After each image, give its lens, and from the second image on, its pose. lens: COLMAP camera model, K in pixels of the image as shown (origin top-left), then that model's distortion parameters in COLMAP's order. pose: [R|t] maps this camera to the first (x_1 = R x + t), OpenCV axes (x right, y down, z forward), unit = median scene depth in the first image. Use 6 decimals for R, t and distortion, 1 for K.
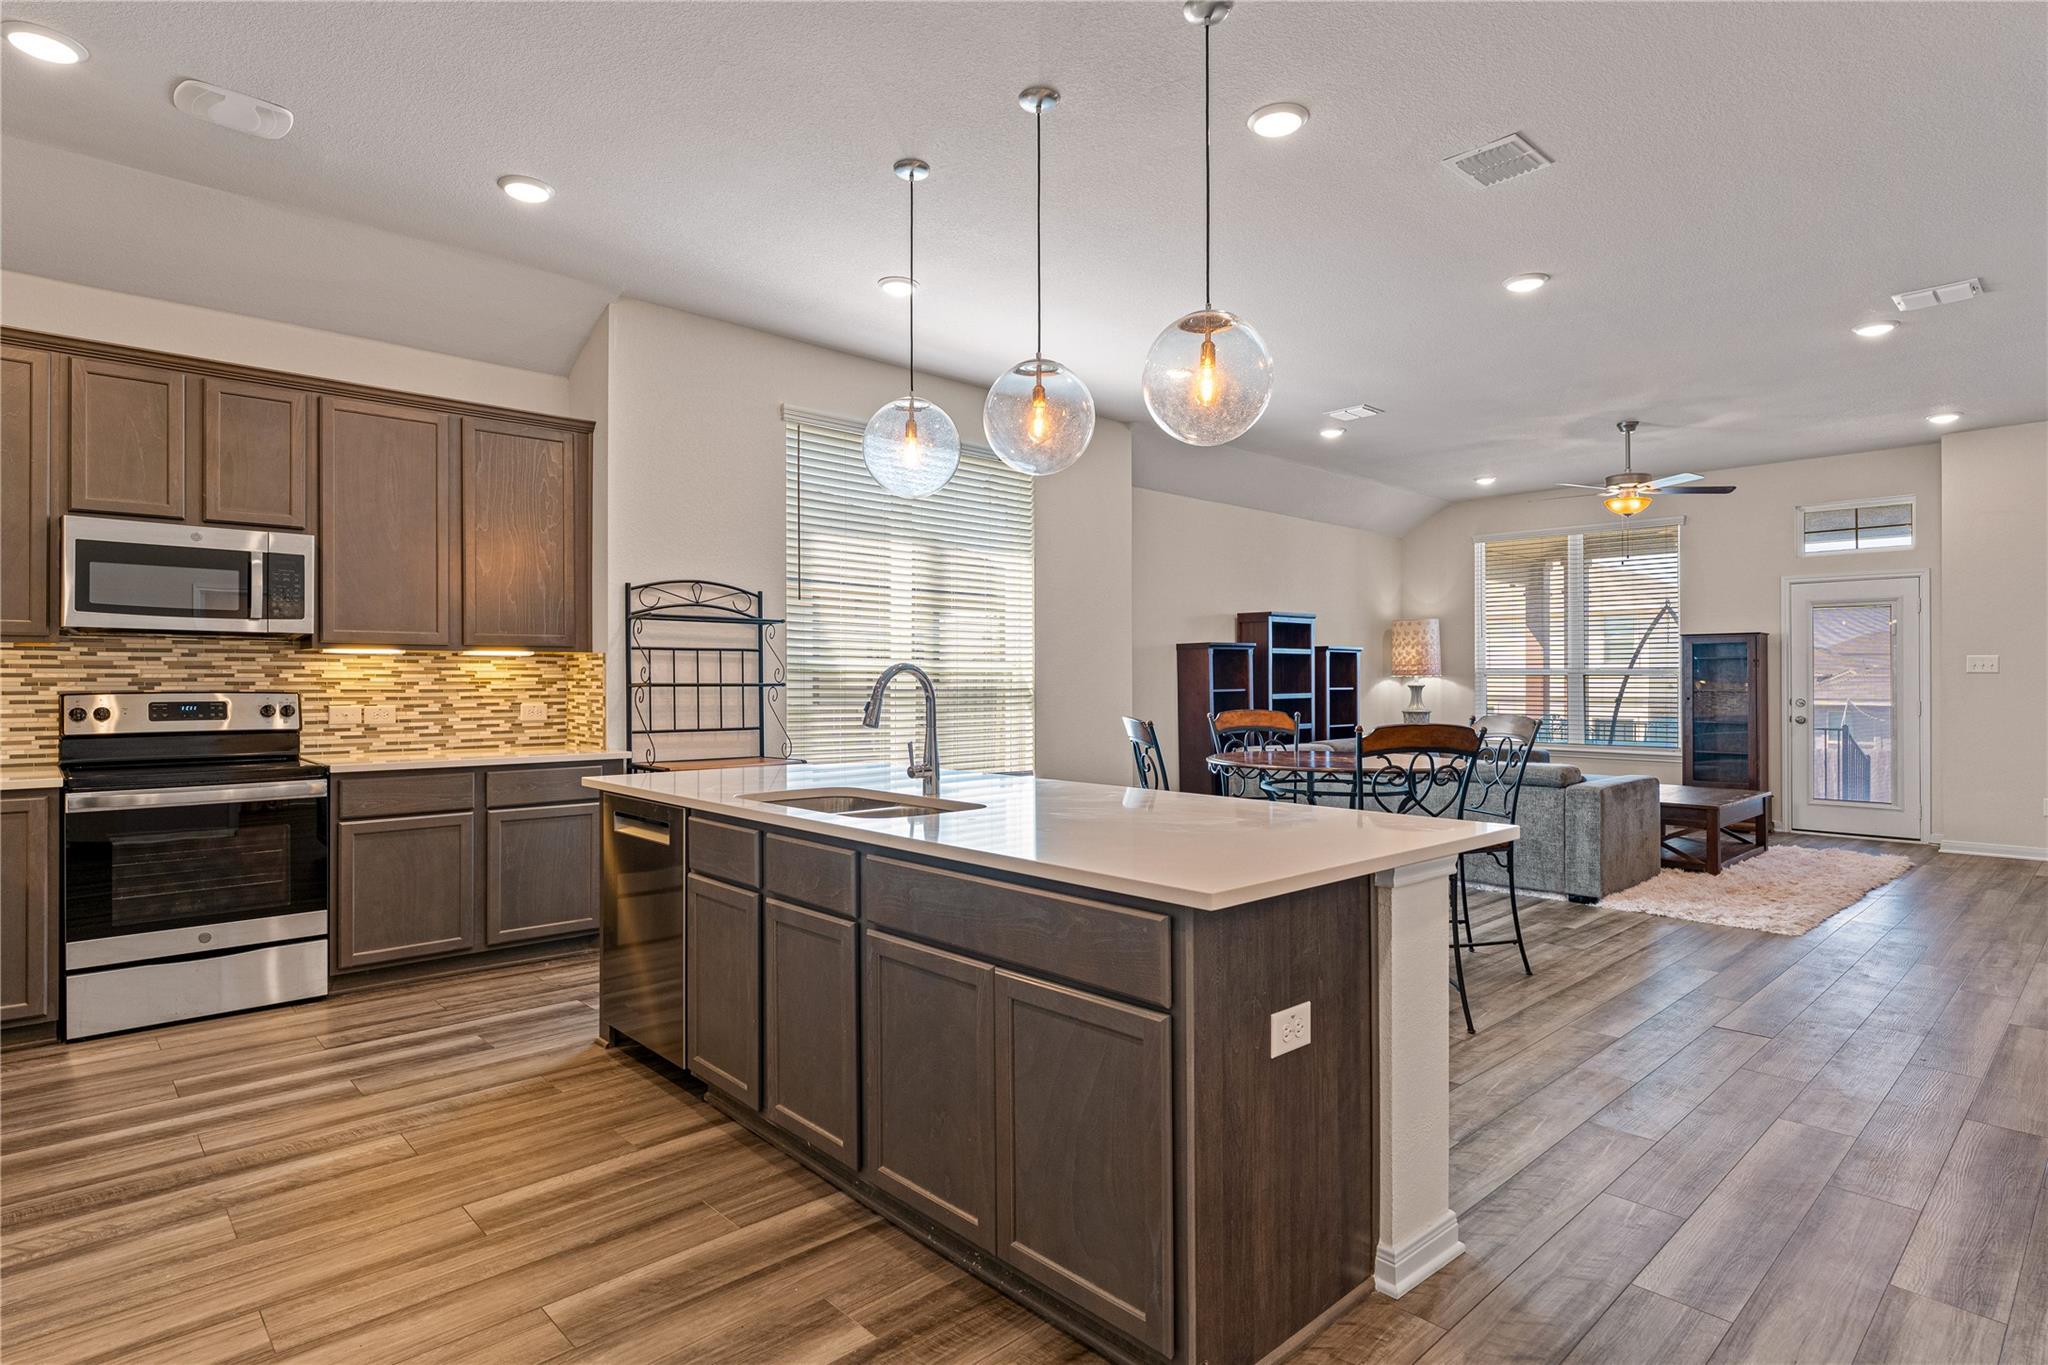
lens RADIAL K [[1058.6, 0, 1009.8], [0, 1058.6, 660.7], [0, 0, 1]] dist [0.001152, 0.001899]
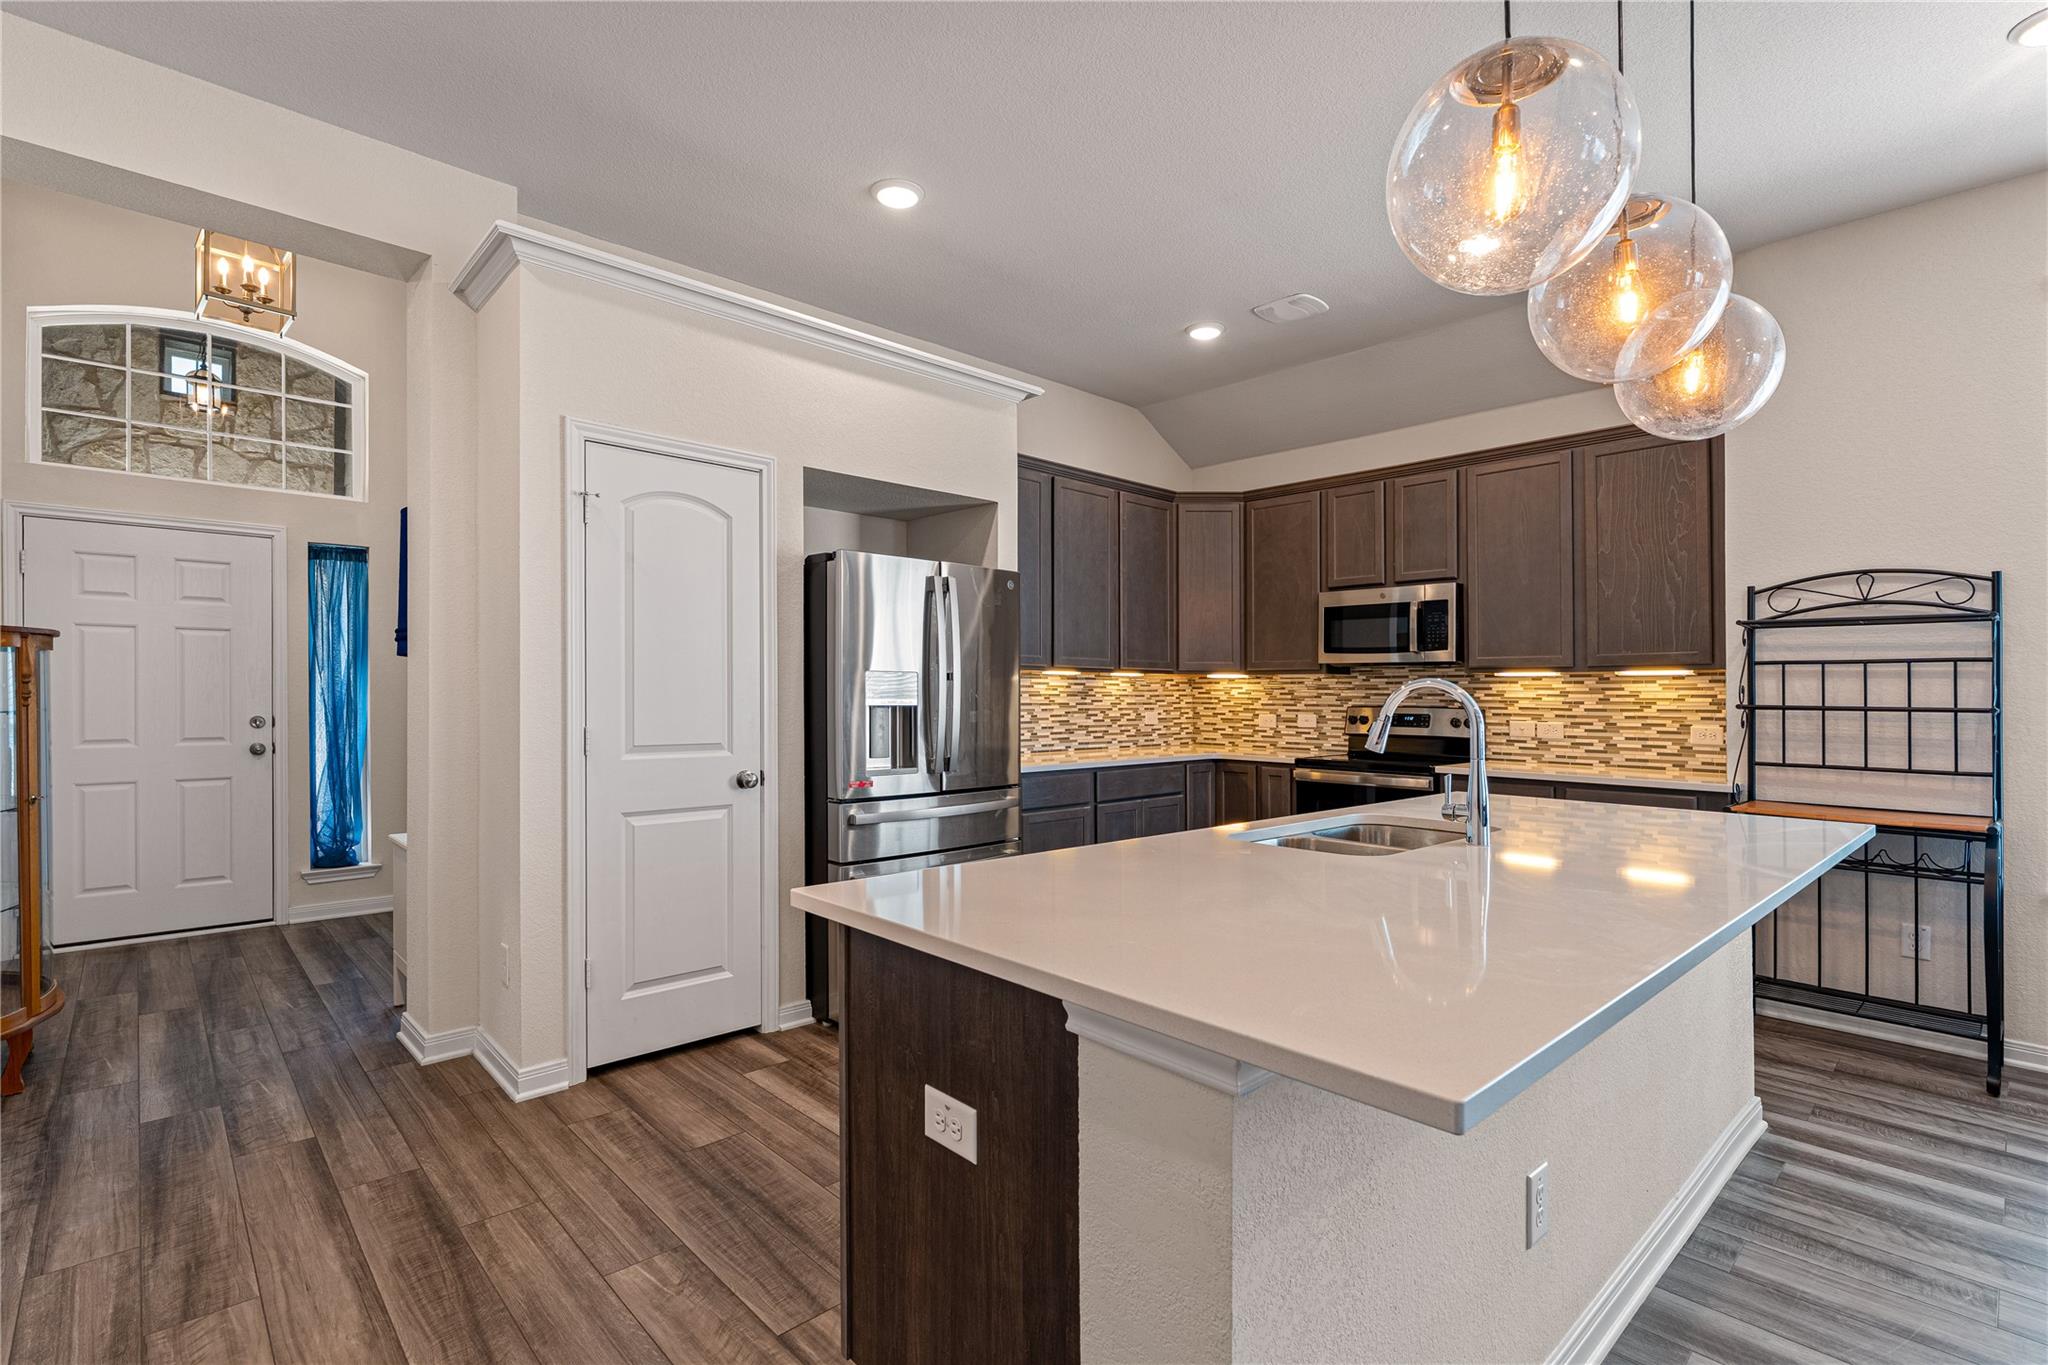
lens RADIAL K [[952.8, 0, 1029.0], [0, 952.8, 686.6], [0, 0, 1]] dist [-0.002532, 0.000611]
pose [[0.010209, -0.008082, -0.999915, 0.392856], [0.009500, 0.999923, -0.007985, 0.007121], [0.999903, -0.009418, 0.010285, 0.413803]]
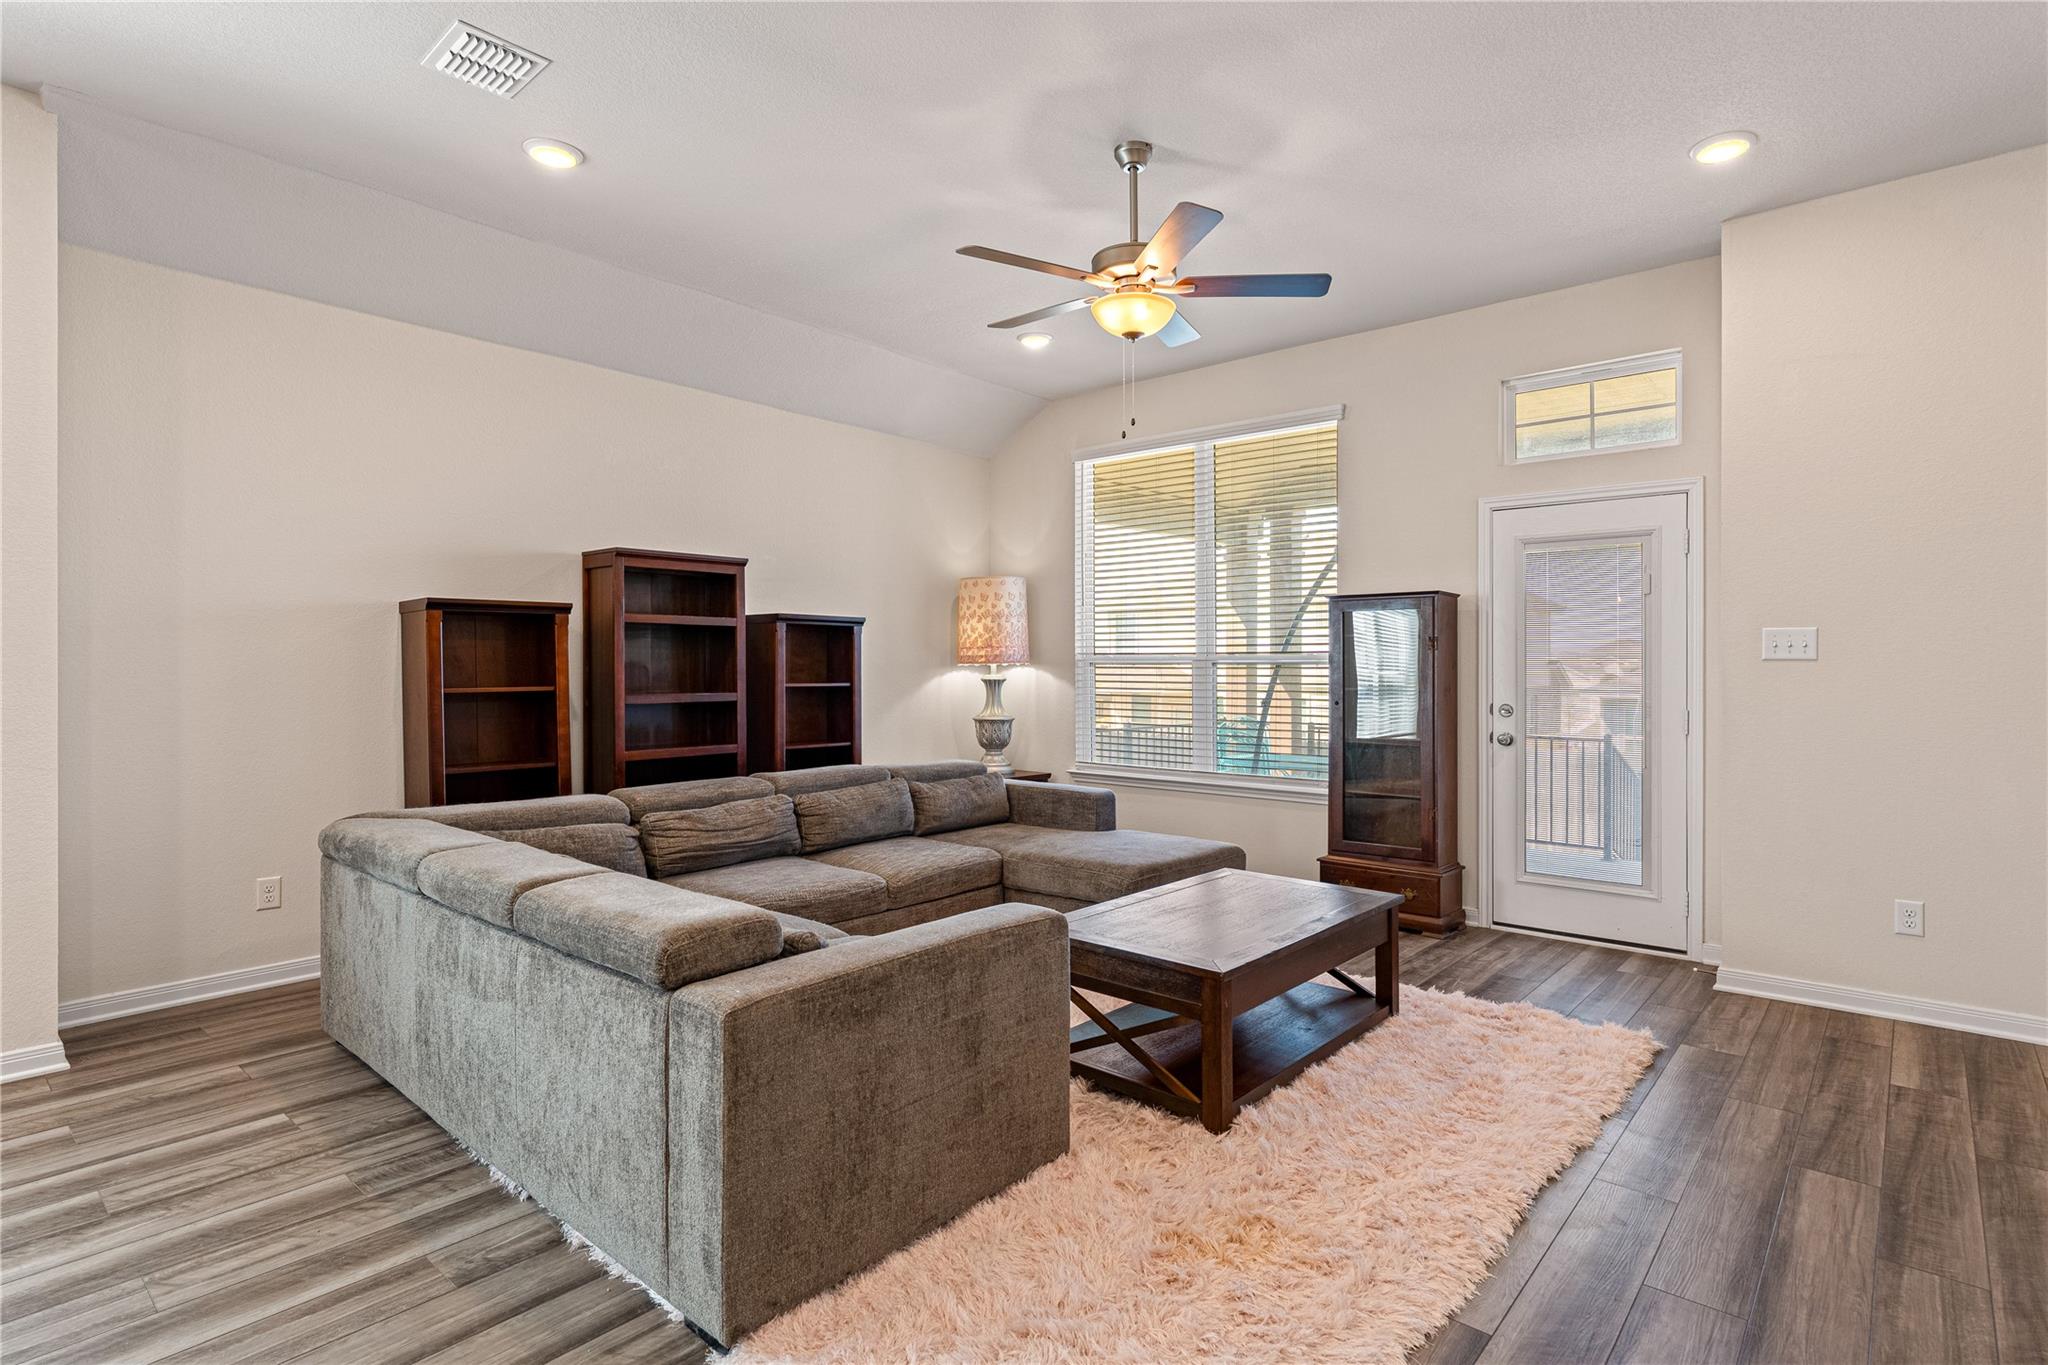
lens RADIAL K [[1010.8, 0, 1025.6], [0, 1010.8, 654.0], [0, 0, 1]] dist [0.001648, -0.001685]
pose [[0.994783, 0.004038, 0.101934, 0.725910], [-0.004164, 0.999991, 0.001024, 0.015341], [-0.101929, -0.001443, 0.994791, 0.802448]]
